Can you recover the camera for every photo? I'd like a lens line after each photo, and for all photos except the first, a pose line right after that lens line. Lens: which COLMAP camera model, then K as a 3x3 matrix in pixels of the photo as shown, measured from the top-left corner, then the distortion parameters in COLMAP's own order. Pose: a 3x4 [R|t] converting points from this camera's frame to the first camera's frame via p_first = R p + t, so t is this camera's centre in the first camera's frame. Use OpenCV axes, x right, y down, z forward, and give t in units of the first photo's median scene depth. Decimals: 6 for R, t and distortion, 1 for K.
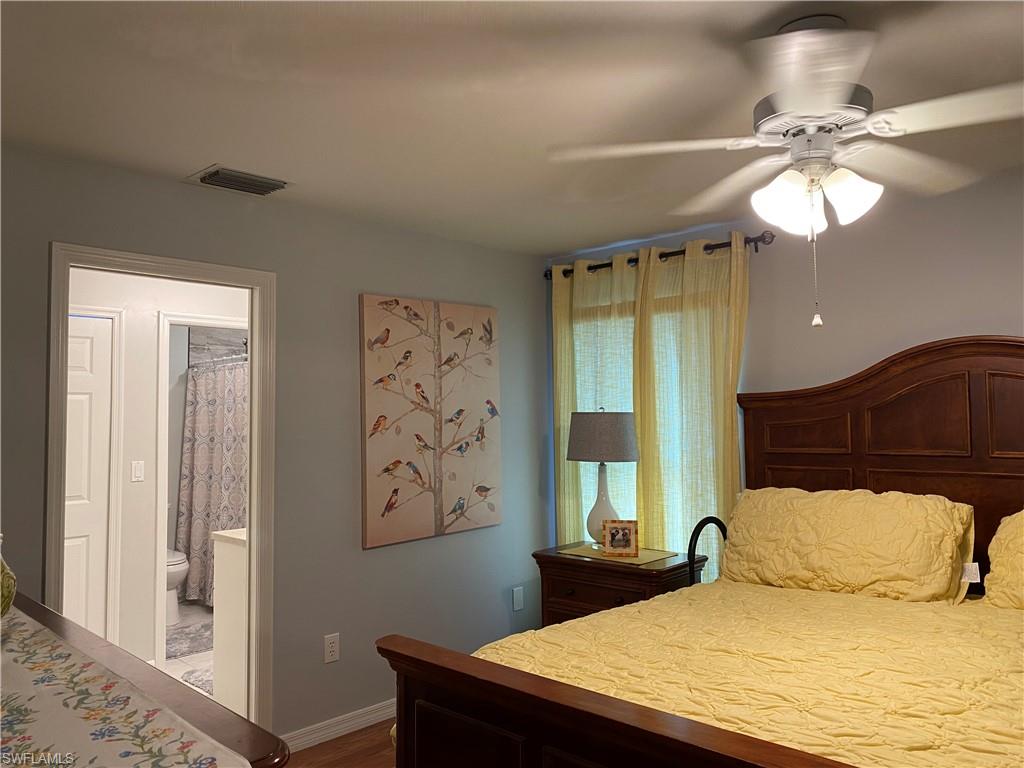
lens RADIAL K [[777.7, 0, 514.6], [0, 777.7, 374.9], [0, 0, 1]] dist [0.071133, -0.117866]
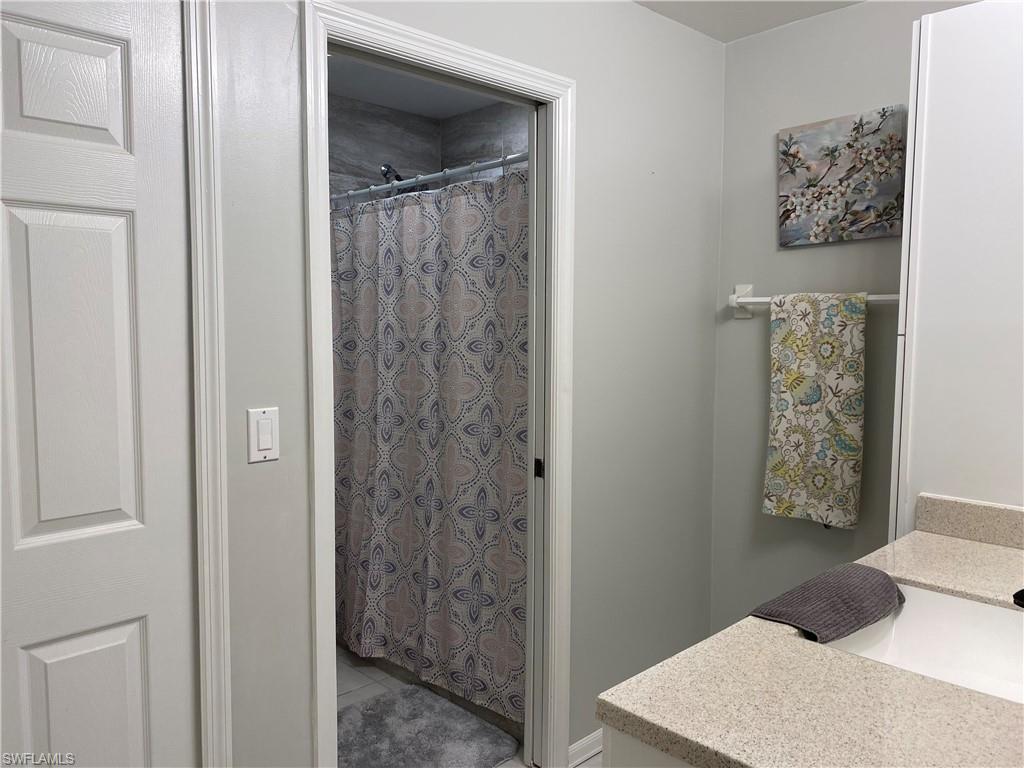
lens RADIAL K [[777.7, 0, 514.6], [0, 777.7, 374.9], [0, 0, 1]] dist [0.071133, -0.117866]
pose [[0.999660, 0.013259, -0.022456, -0.275384], [-0.010342, 0.992057, 0.125365, 0.036374], [0.023939, -0.125090, 0.991856, 0.497605]]
